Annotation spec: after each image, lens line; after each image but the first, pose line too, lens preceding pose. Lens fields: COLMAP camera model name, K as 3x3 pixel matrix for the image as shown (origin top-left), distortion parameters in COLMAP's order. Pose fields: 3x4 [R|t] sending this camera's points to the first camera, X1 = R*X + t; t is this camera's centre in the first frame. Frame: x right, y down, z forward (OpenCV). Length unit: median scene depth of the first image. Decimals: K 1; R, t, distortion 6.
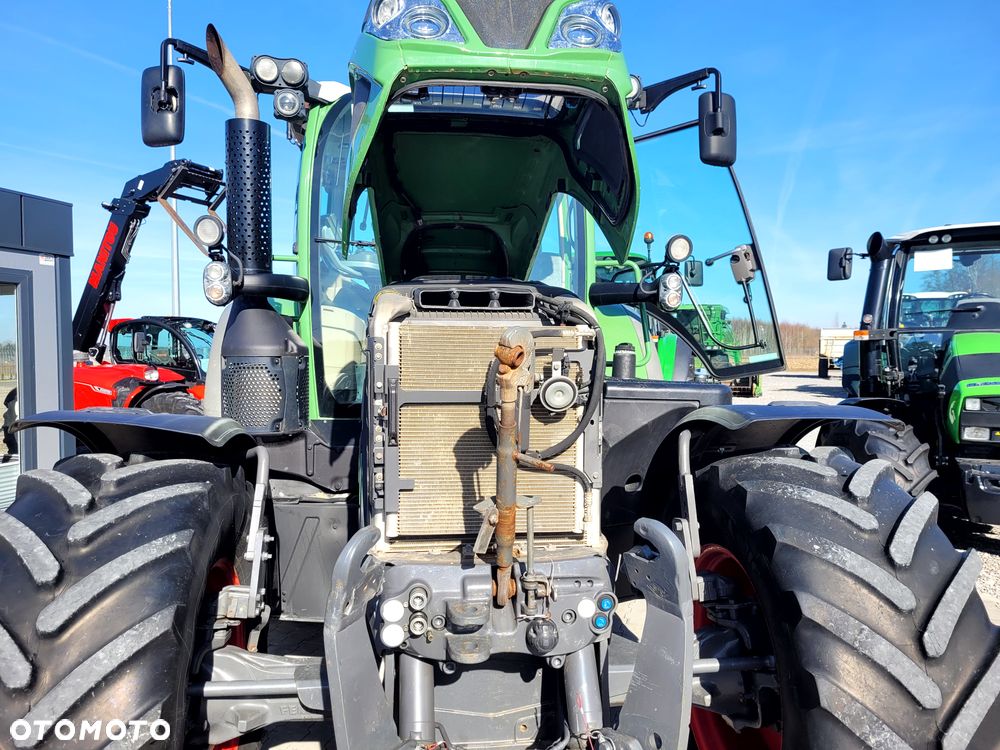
lens RADIAL K [[760.0, 0, 490.9], [0, 760.0, 373.8], [0, 0, 1]] dist [0.056866, -0.030327]
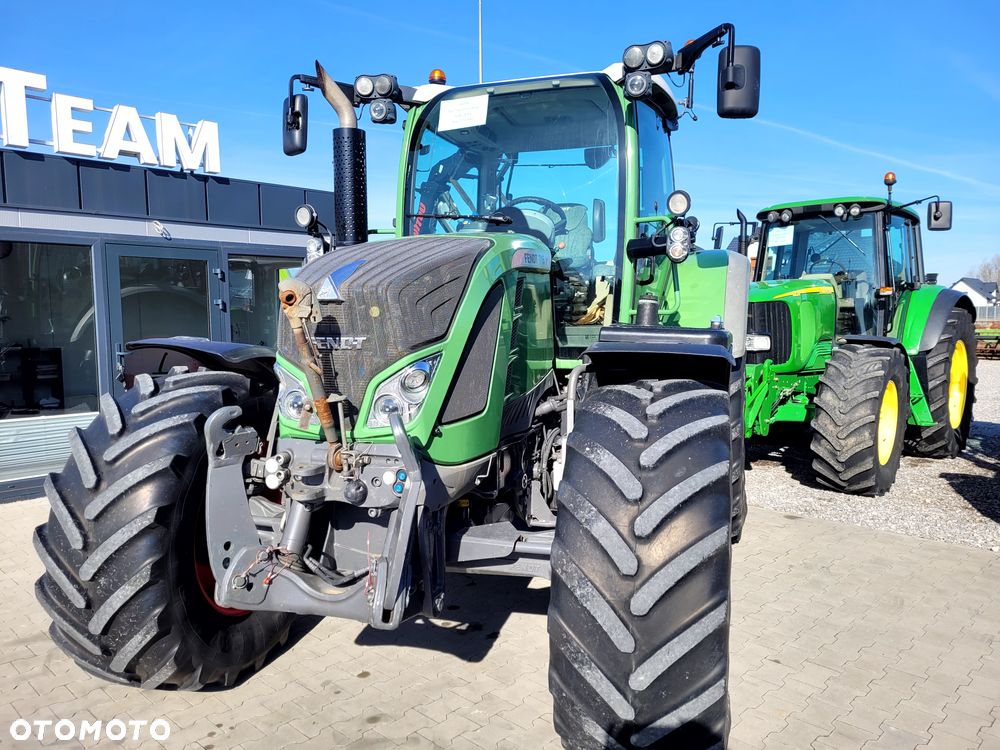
lens RADIAL K [[754.3, 0, 494.8], [0, 754.3, 375.6], [0, 0, 1]] dist [0.060819, -0.050931]
pose [[0.900418, 0.030791, -0.433934, 0.474752], [-0.007143, 0.998404, 0.056023, 0.019574], [0.434966, -0.047344, 0.899201, -0.084130]]
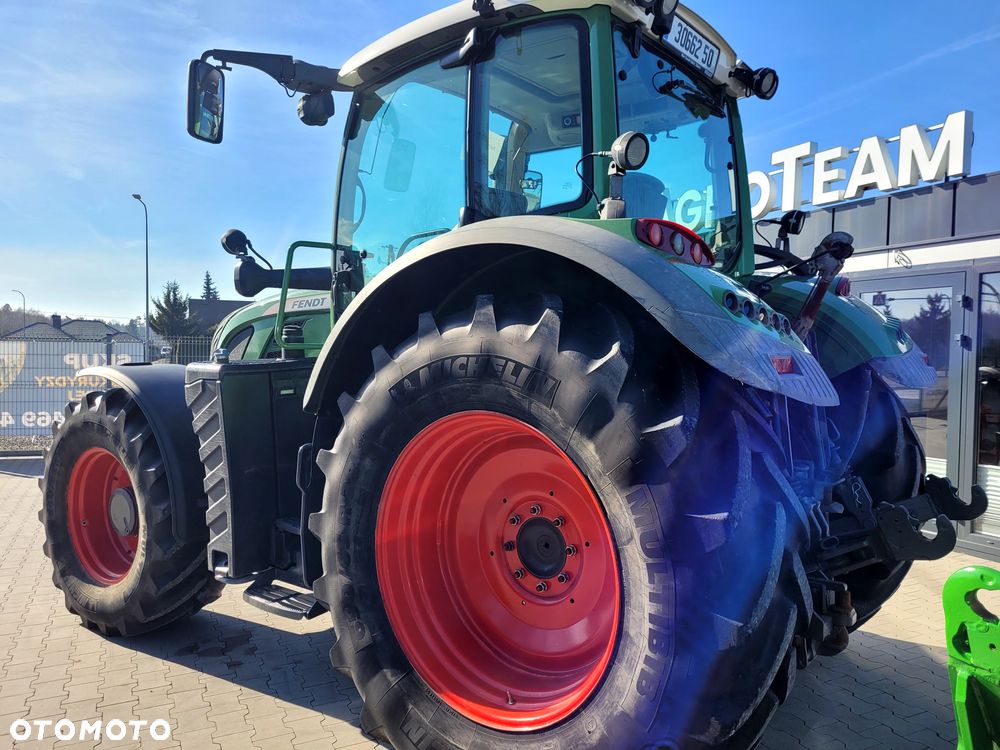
lens RADIAL K [[751.8, 0, 500.0], [0, 751.8, 375.0], [0, 0, 1]] dist [0.050780, -0.045125]
pose [[-0.711145, 0.015648, -0.702871, 0.742305], [-0.029093, 0.998241, 0.051660, -0.036914], [0.702443, 0.057187, -0.709439, 2.041648]]
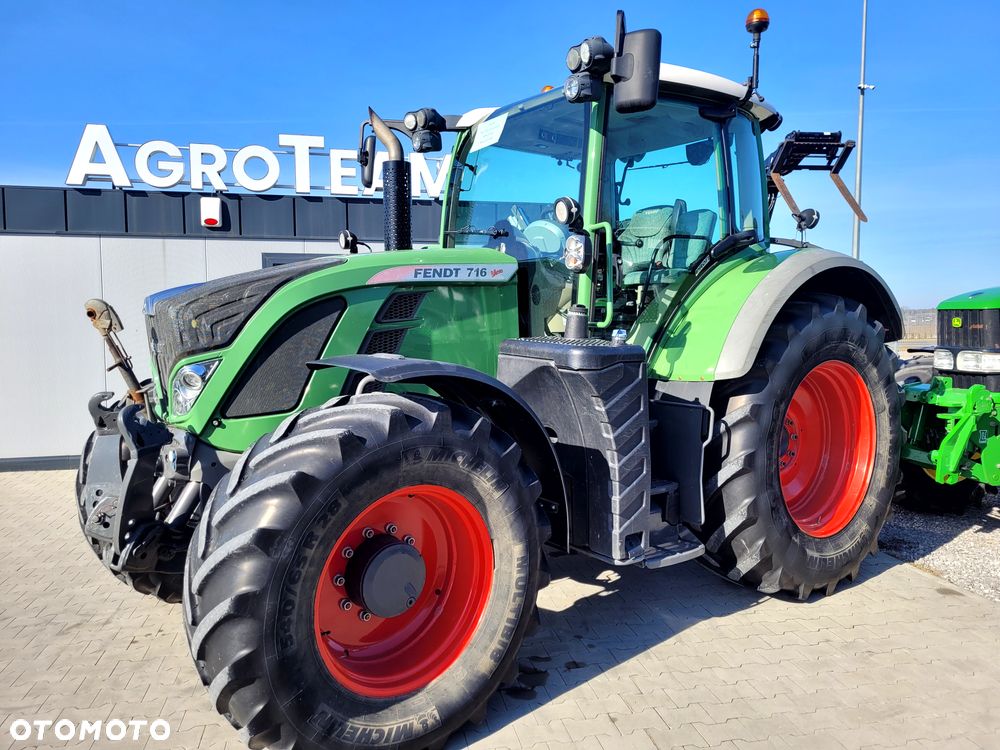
lens RADIAL K [[754.5, 0, 503.6], [0, 754.5, 369.7], [0, 0, 1]] dist [0.057935, -0.045283]
pose [[0.506203, 0.062361, -0.860157, 1.066835], [-0.025553, 0.998029, 0.057319, -0.008401], [0.862036, -0.007035, 0.506799, 0.407228]]
